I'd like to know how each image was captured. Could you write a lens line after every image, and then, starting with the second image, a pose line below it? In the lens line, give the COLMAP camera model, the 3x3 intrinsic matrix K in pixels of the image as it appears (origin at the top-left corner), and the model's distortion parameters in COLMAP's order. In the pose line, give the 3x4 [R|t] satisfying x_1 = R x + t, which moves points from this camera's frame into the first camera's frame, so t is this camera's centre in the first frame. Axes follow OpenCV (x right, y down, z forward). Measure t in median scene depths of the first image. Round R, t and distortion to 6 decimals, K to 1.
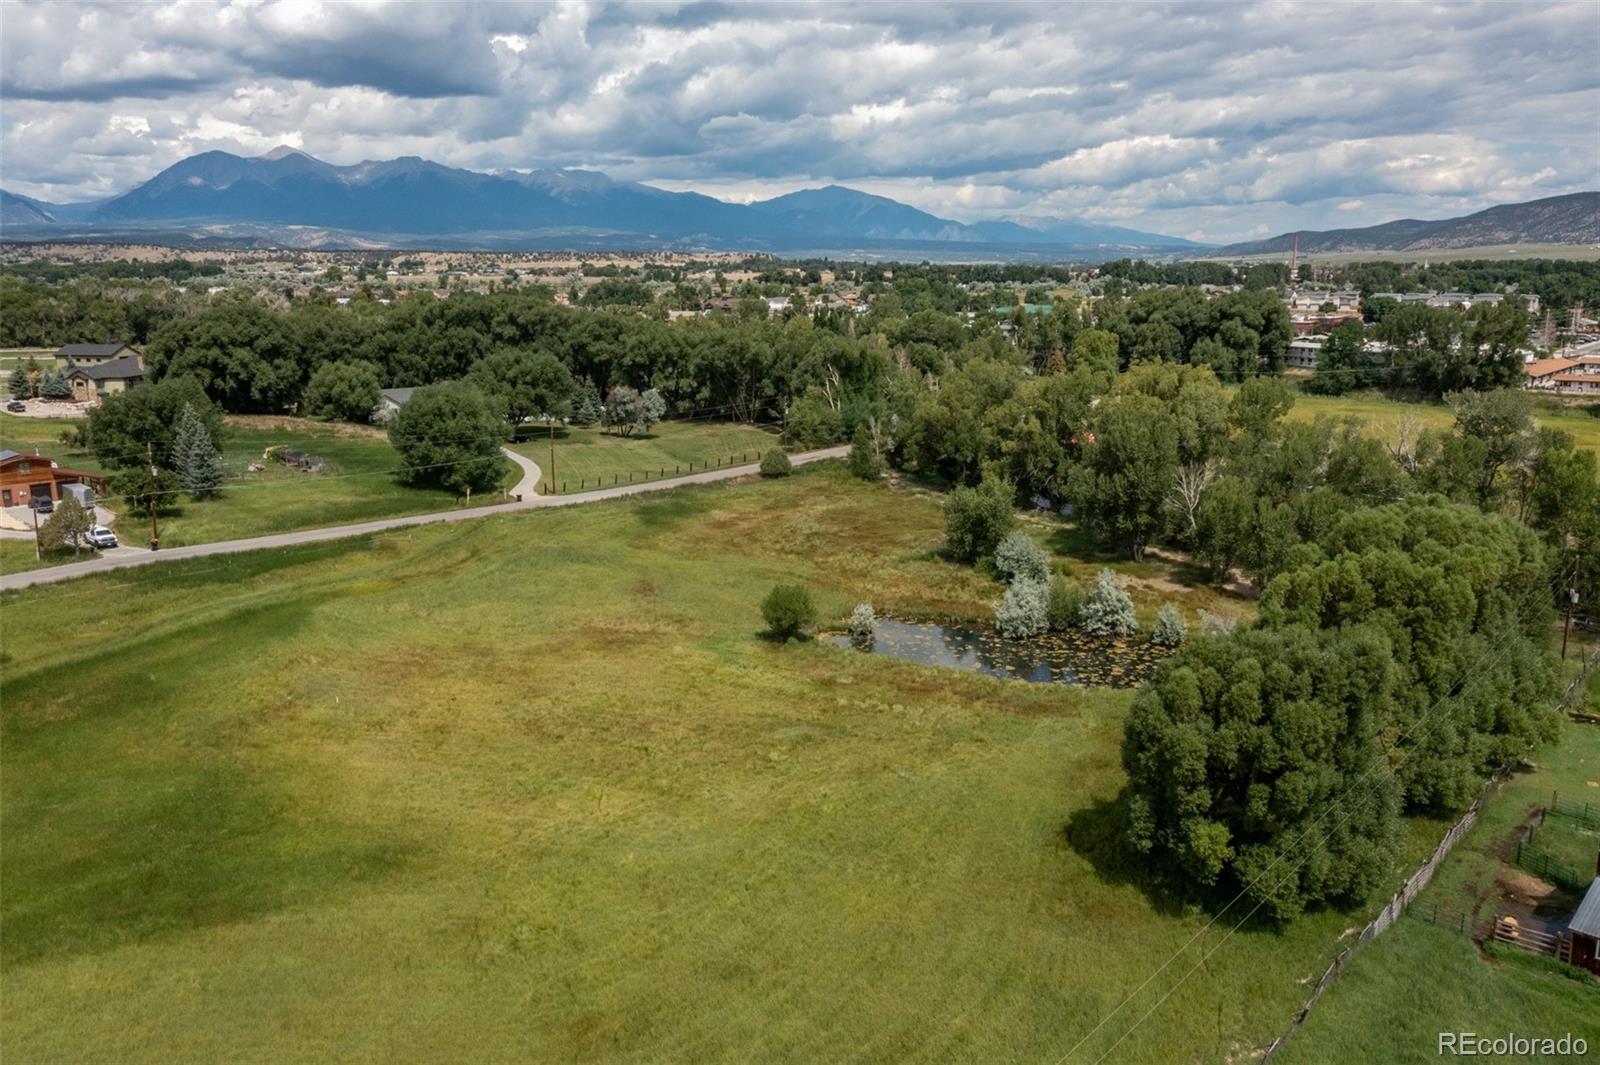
lens RADIAL K [[1273.0, 0, 804.9], [0, 1273.0, 535.9], [0, 0, 1]] dist [-0.009673, 0.004042]
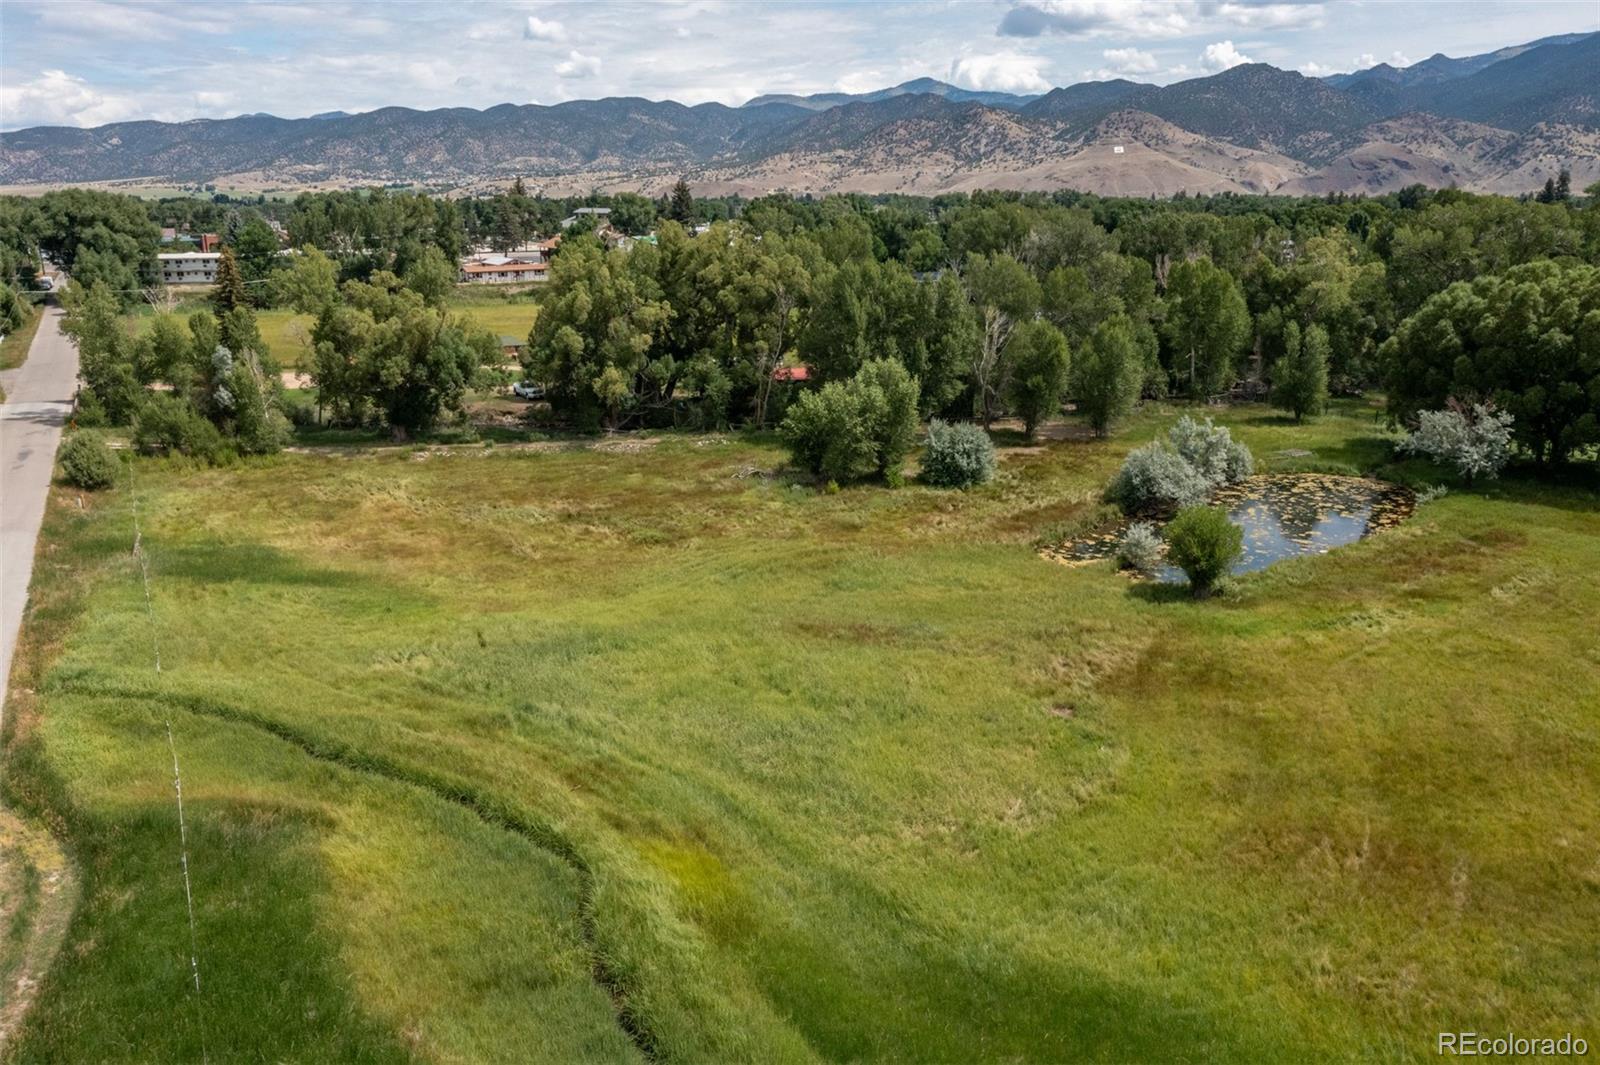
lens RADIAL K [[1252.6, 0, 782.5], [0, 1252.6, 540.7], [0, 0, 1]] dist [0.002428, 0.003936]
pose [[0.372151, -0.241688, 0.896153, -0.338565], [0.199964, 0.963708, 0.176867, -0.051734], [-0.906376, 0.113378, 0.406973, 0.470220]]
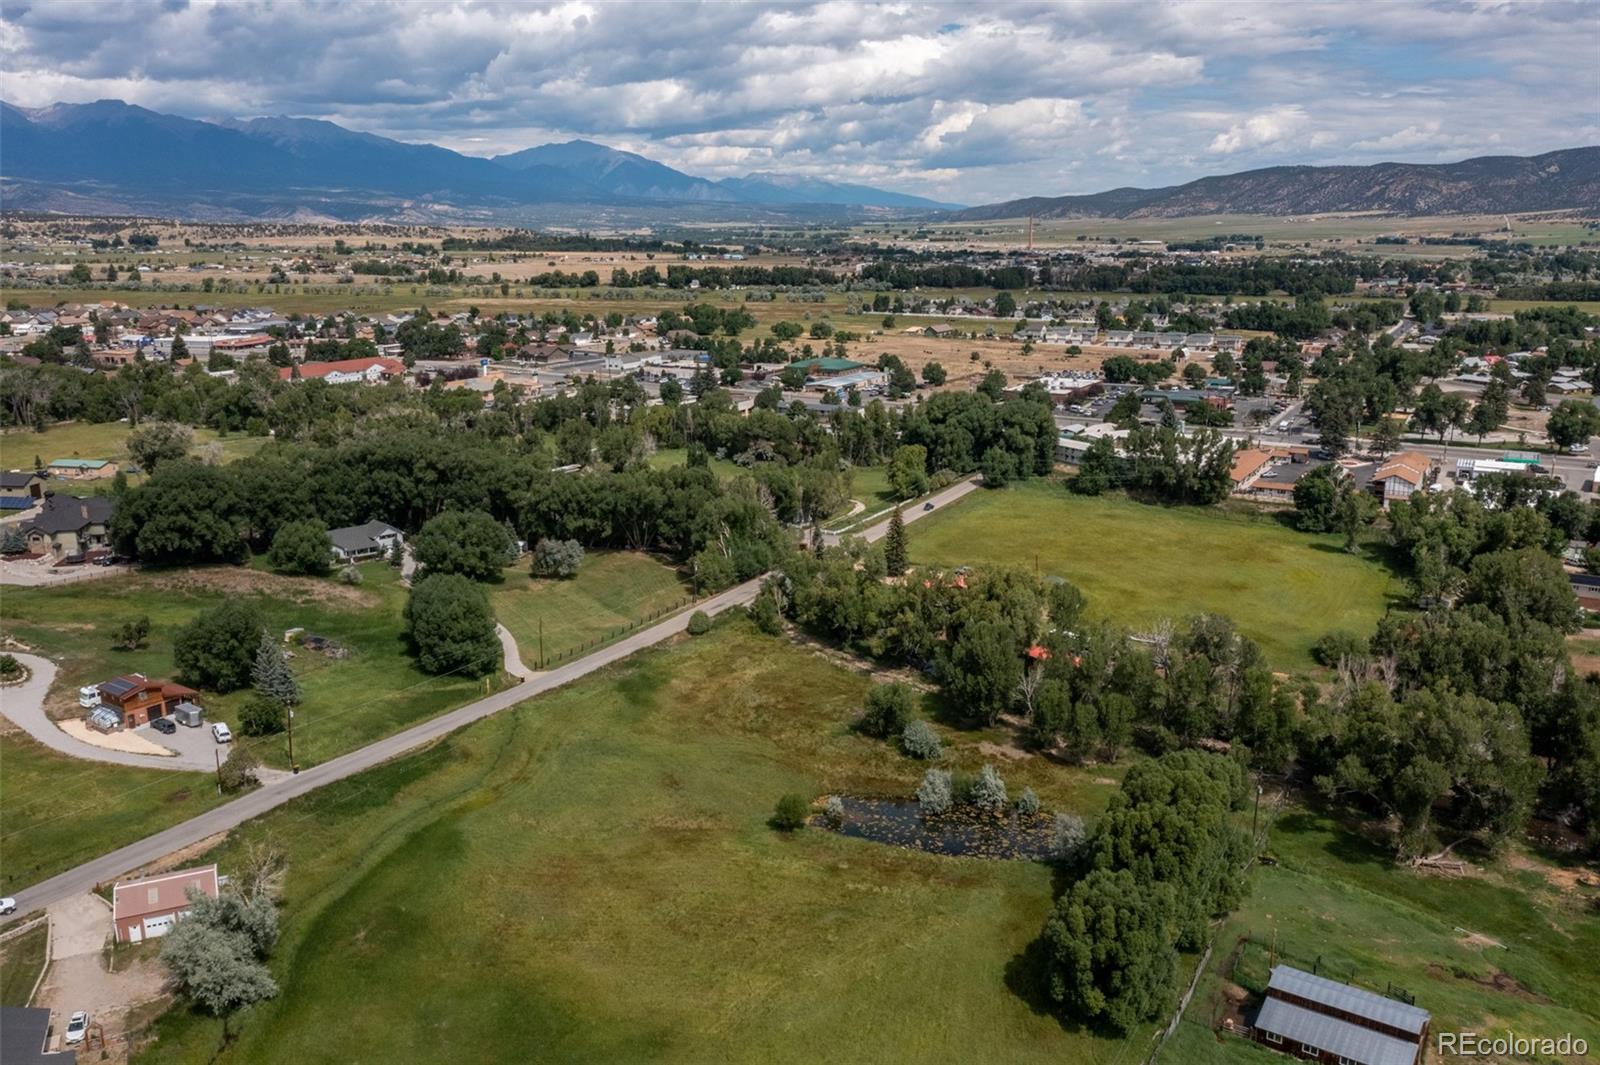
lens RADIAL K [[1266.5, 0, 807.2], [0, 1266.5, 534.8], [0, 0, 1]] dist [-0.011790, 0.009412]
pose [[0.981507, -0.037287, 0.187762, -0.135194], [0.031350, 0.998913, 0.034489, -0.163324], [-0.188844, -0.027964, 0.981609, -0.246445]]
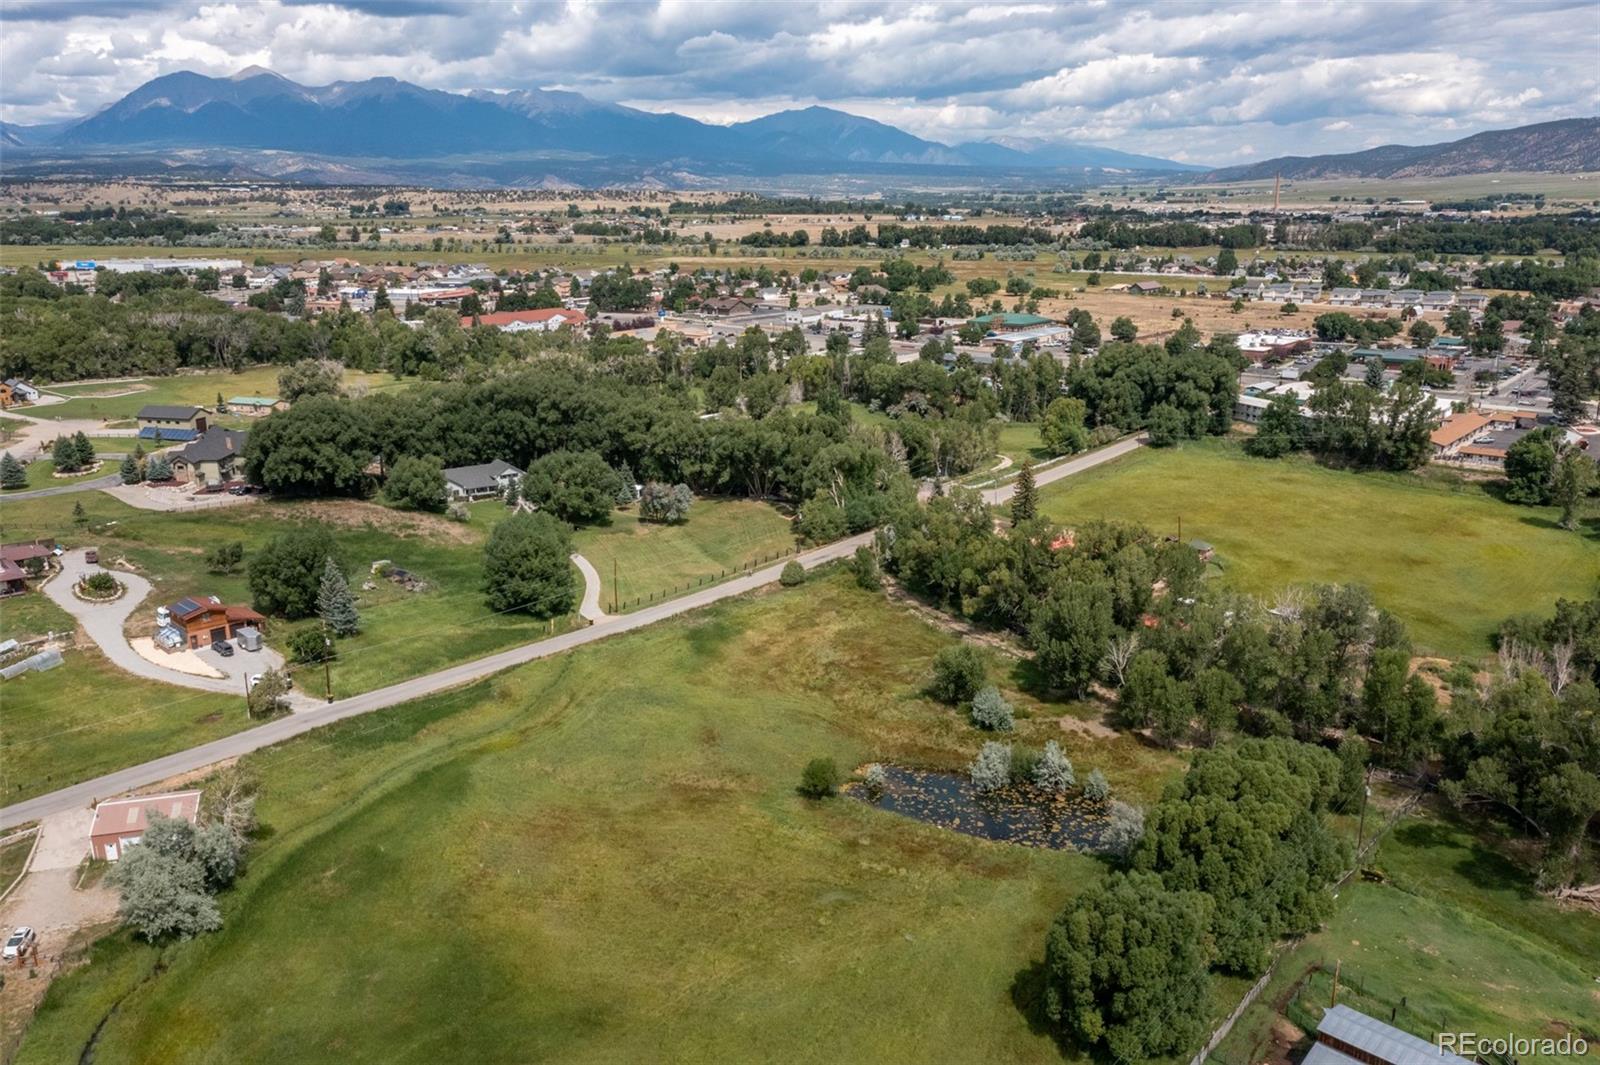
lens RADIAL K [[1269.8, 0, 805.7], [0, 1269.8, 536.4], [0, 0, 1]] dist [-0.009128, 0.001845]
pose [[0.999907, -0.004329, 0.012925, -0.023508], [0.003578, 0.998332, 0.057617, -0.141304], [-0.013153, -0.057566, 0.998255, -0.181675]]
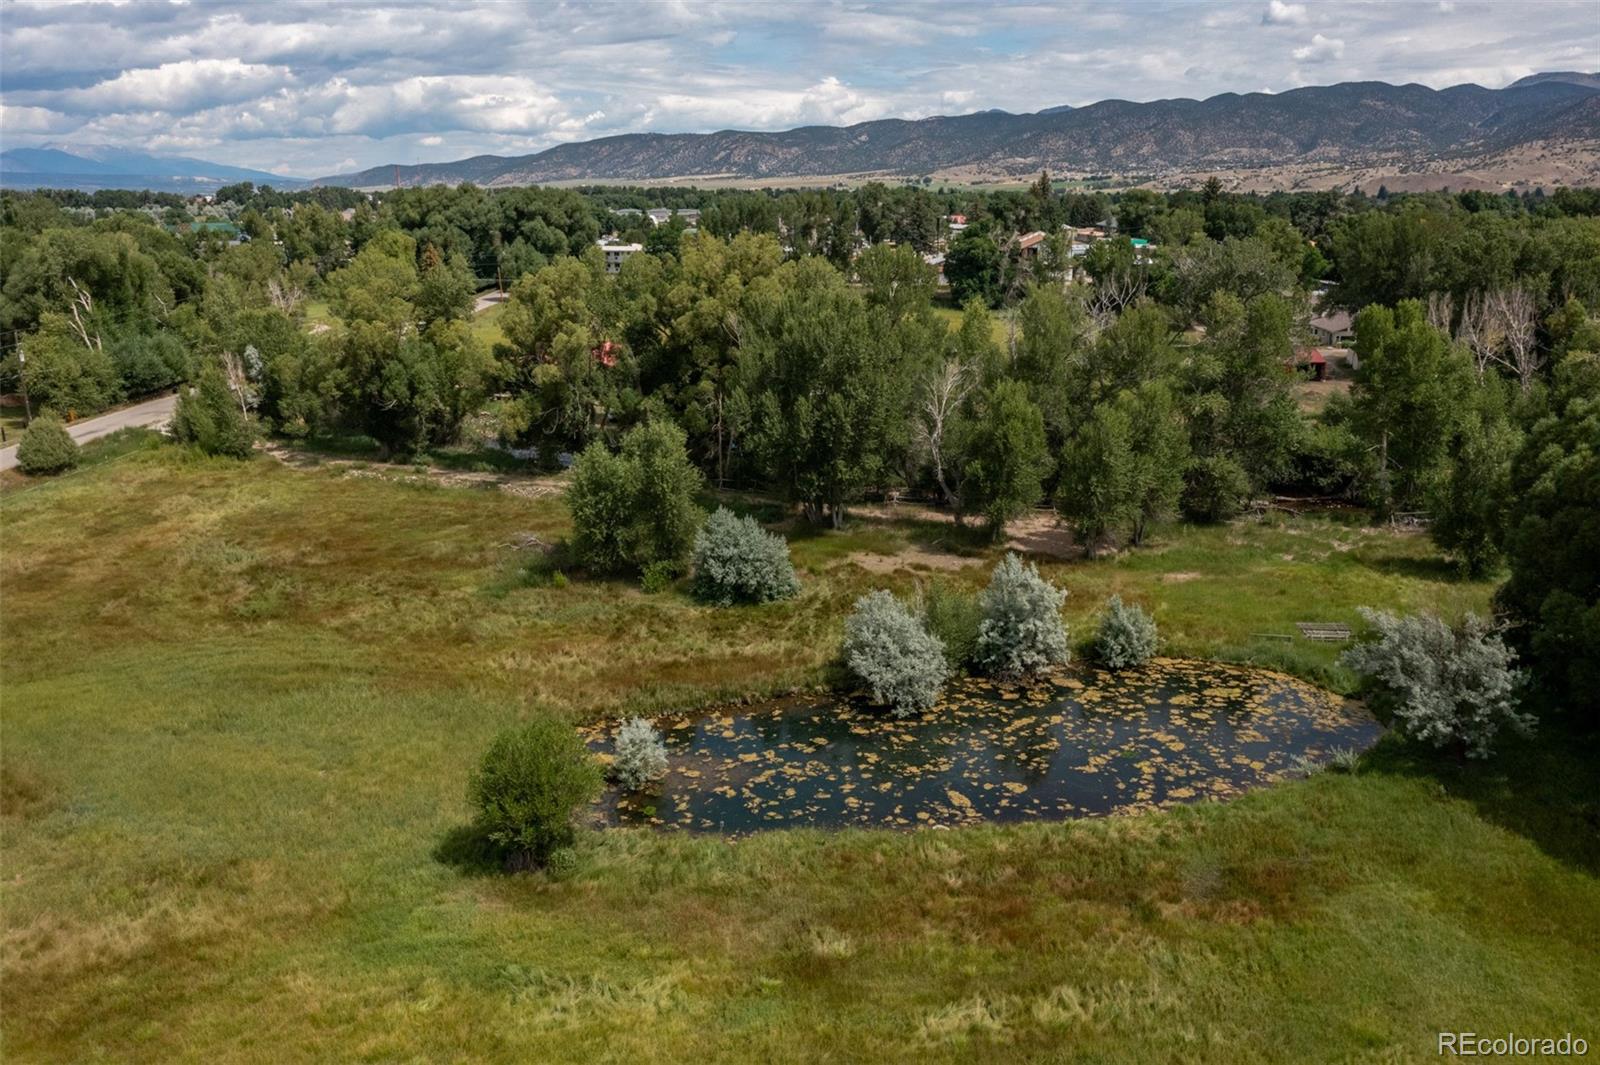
lens RADIAL K [[1266.5, 0, 807.2], [0, 1266.5, 534.8], [0, 0, 1]] dist [-0.011790, 0.009412]
pose [[0.782538, -0.158201, 0.602169, -0.089203], [0.128511, 0.987394, 0.092402, -0.024131], [-0.609196, 0.005077, 0.793004, 0.313141]]
